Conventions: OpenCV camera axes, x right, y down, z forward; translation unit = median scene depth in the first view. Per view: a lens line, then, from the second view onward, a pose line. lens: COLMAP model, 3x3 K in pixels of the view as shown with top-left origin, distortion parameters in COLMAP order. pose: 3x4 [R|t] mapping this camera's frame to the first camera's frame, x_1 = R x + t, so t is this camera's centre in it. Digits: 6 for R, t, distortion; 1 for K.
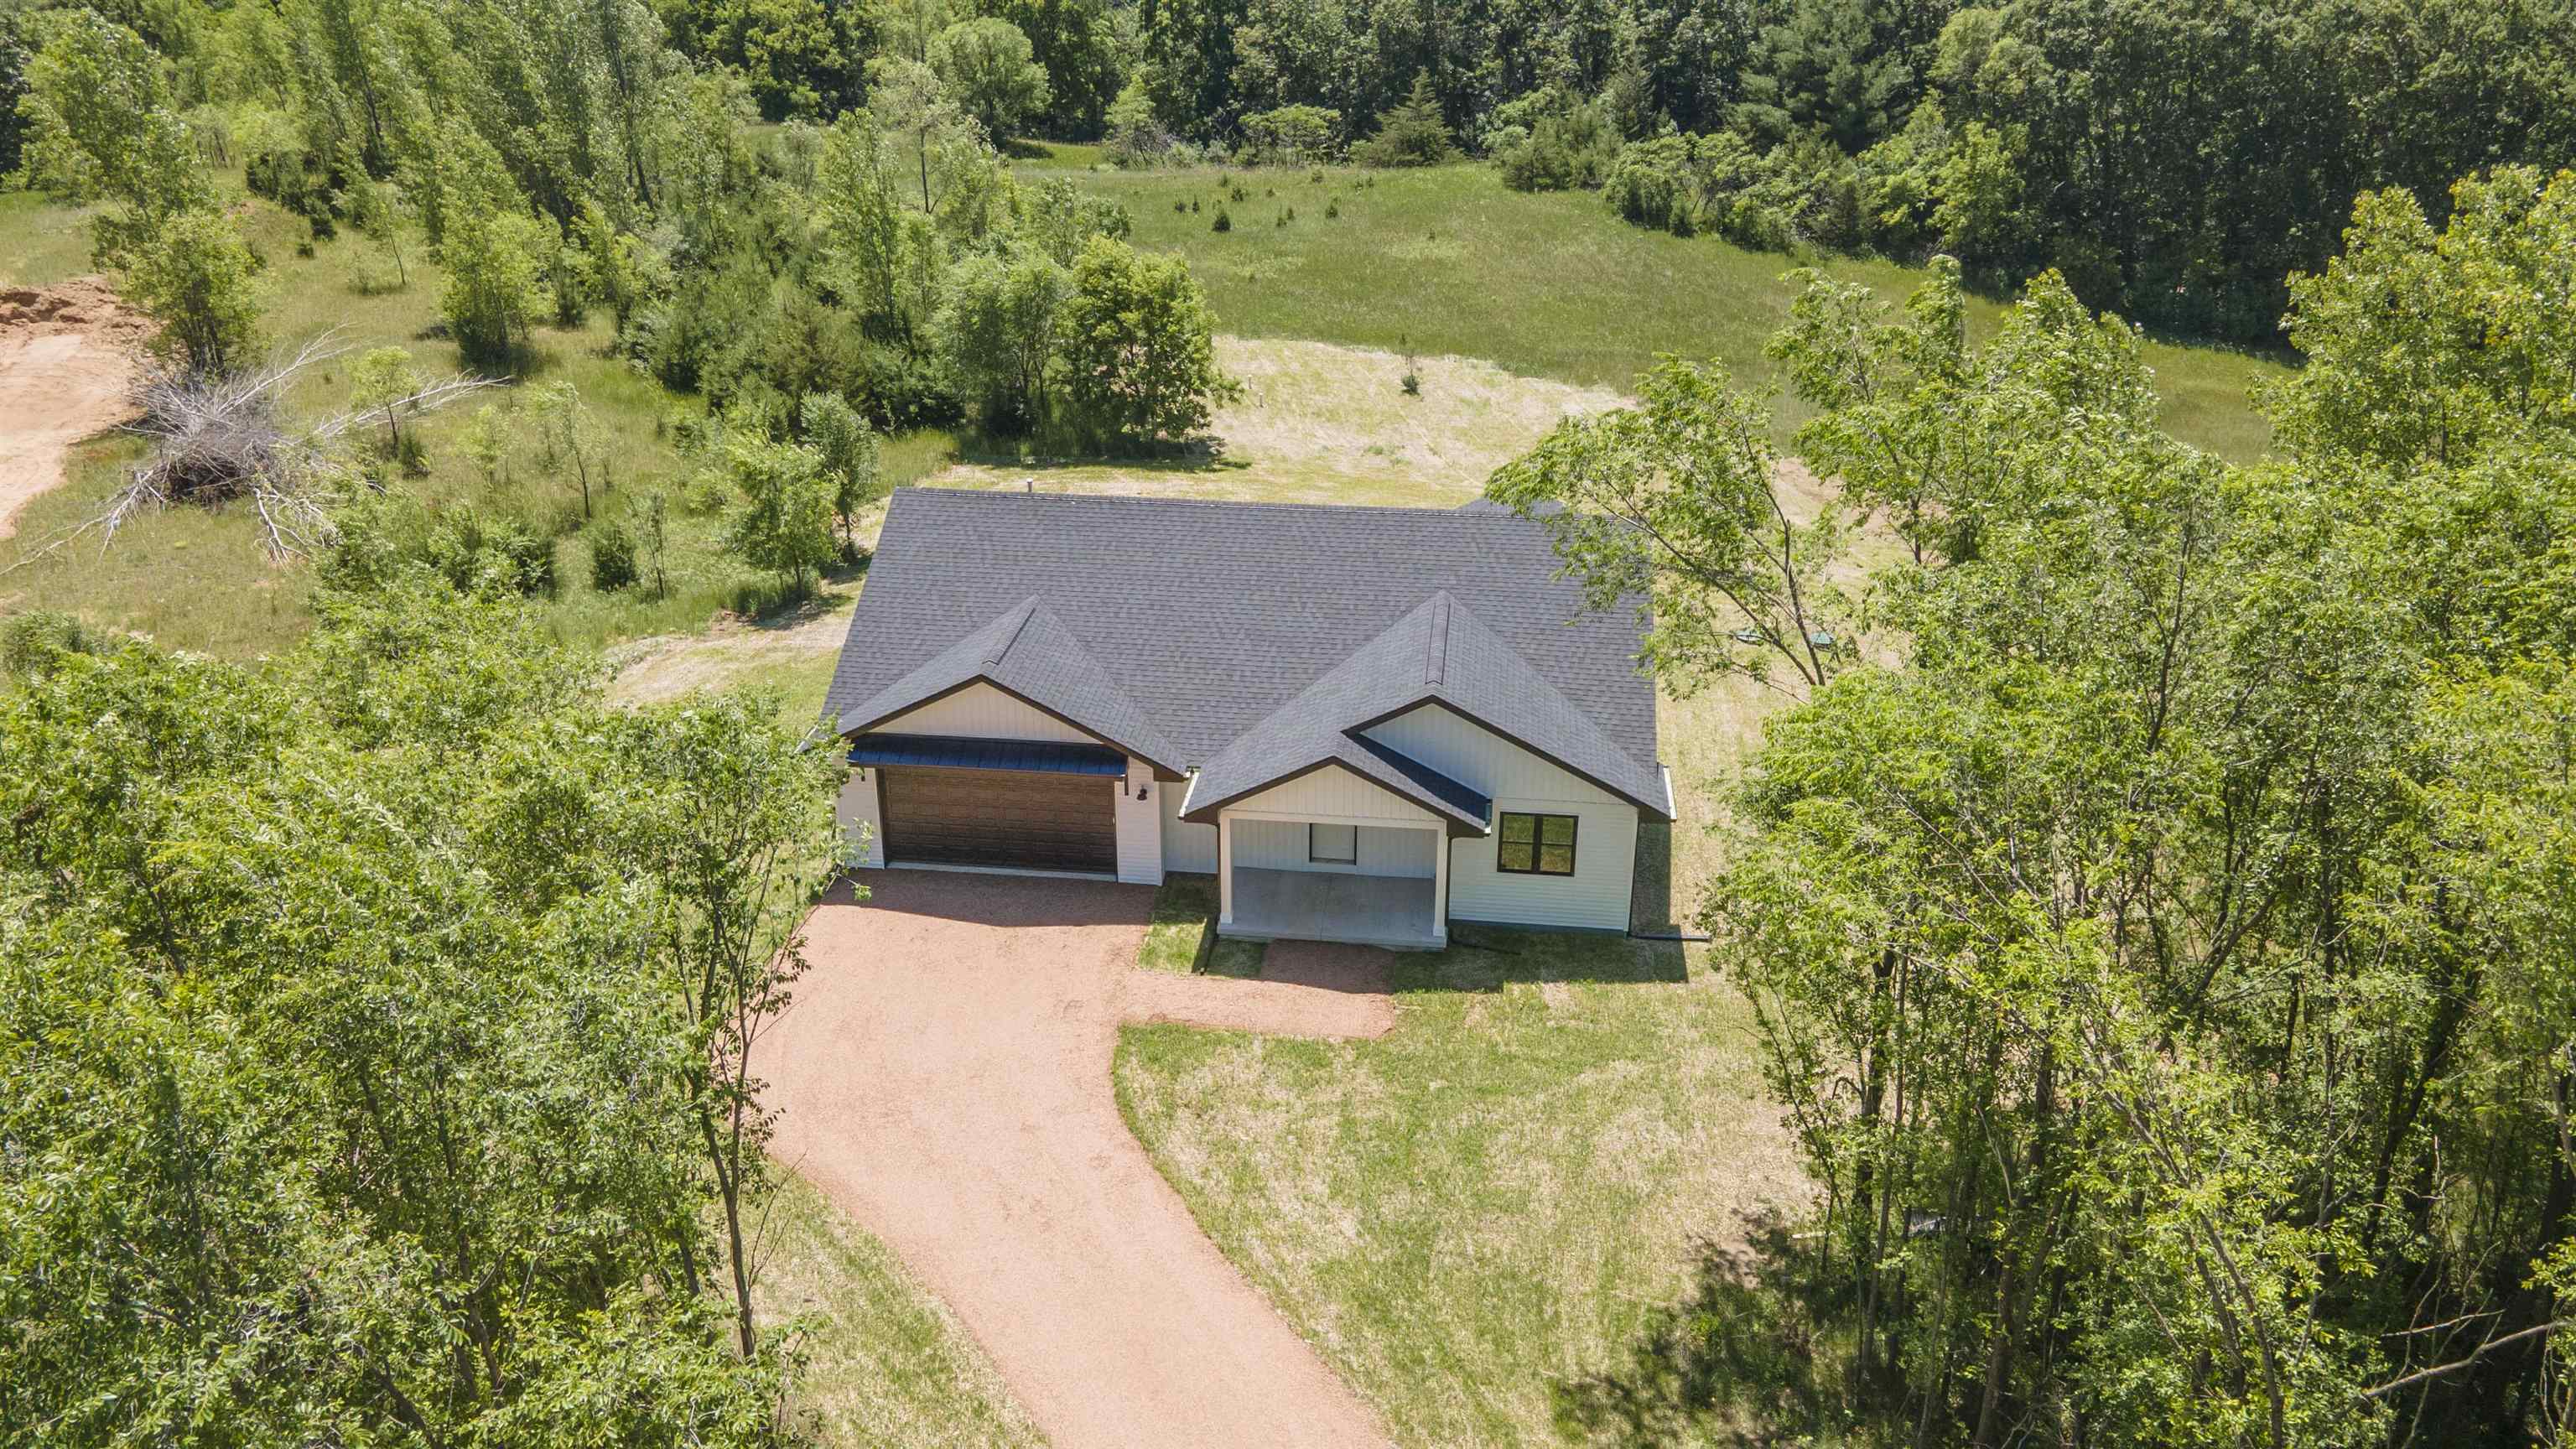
lens RADIAL K [[1755.0, 0, 1288.0], [0, 1755.0, 724.5], [0, 0, 1]] dist [0.003565, 0.000033]
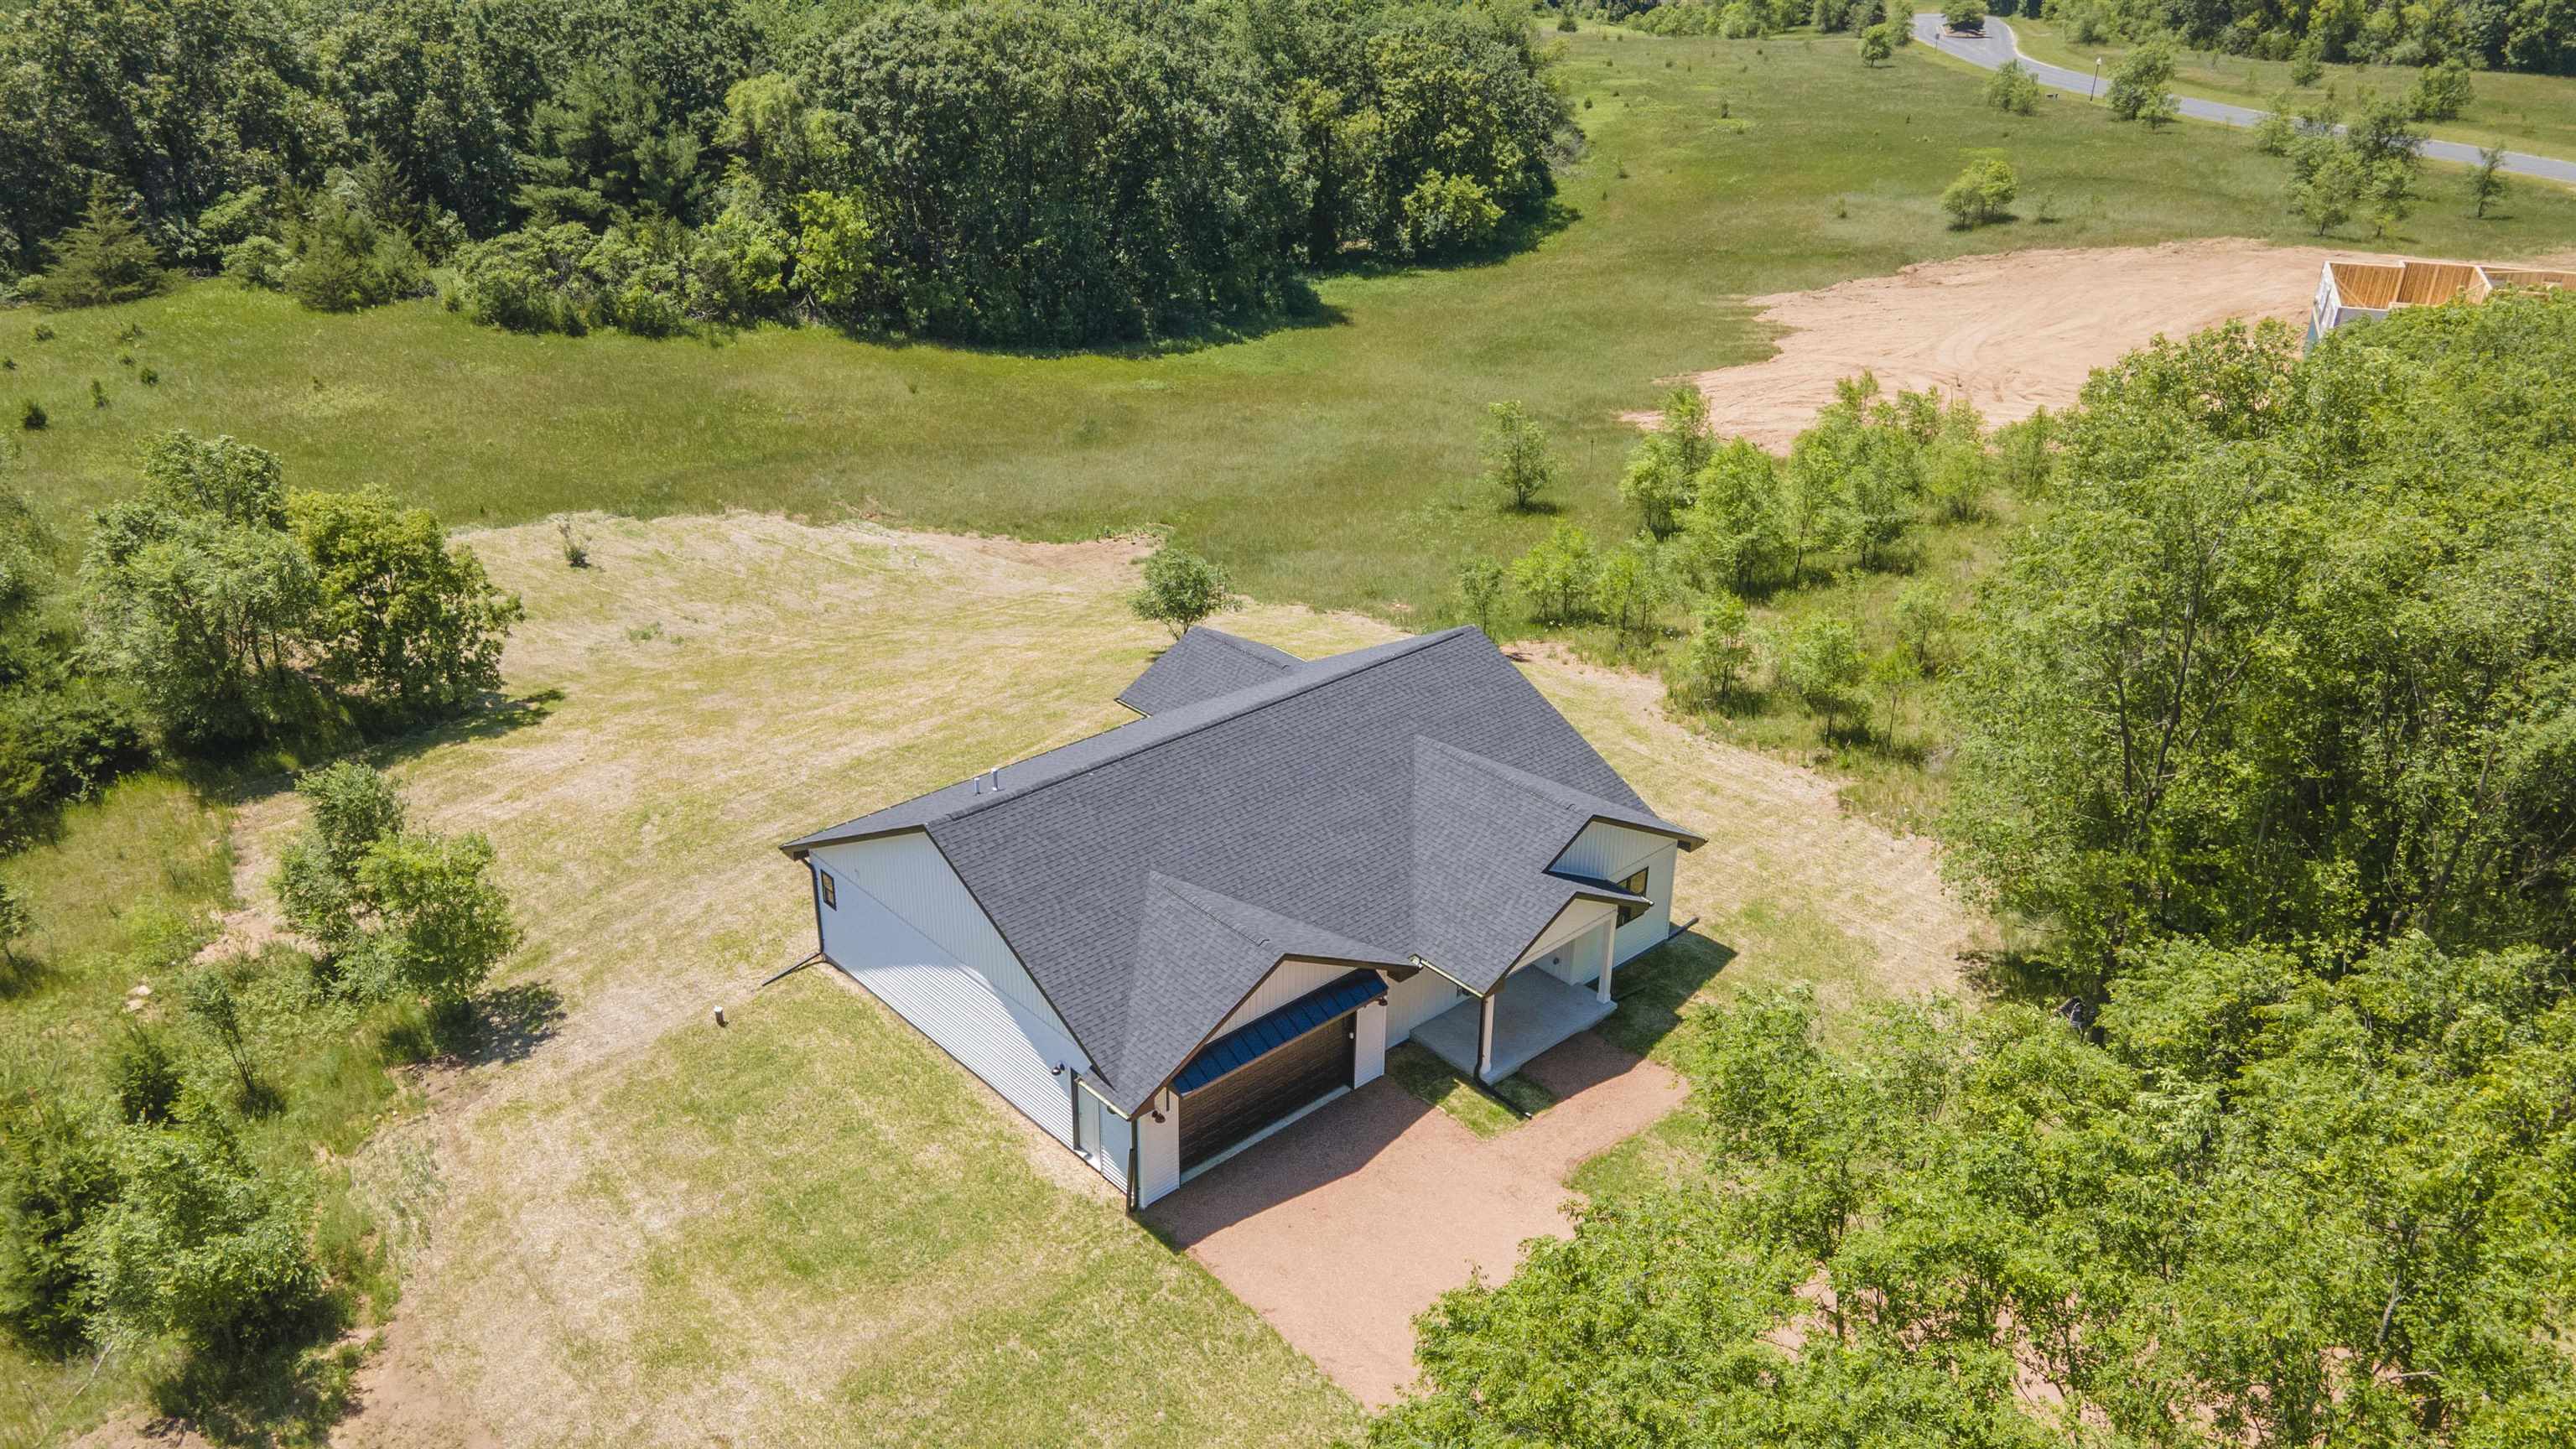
lens RADIAL K [[1755.0, 0, 1288.0], [0, 1755.0, 724.5], [0, 0, 1]] dist [0.003565, 0.000033]
pose [[0.689397, -0.311342, 0.654062, -0.300840], [0.314316, 0.942064, 0.117138, -0.101974], [-0.652639, 0.124827, 0.747316, 0.082615]]
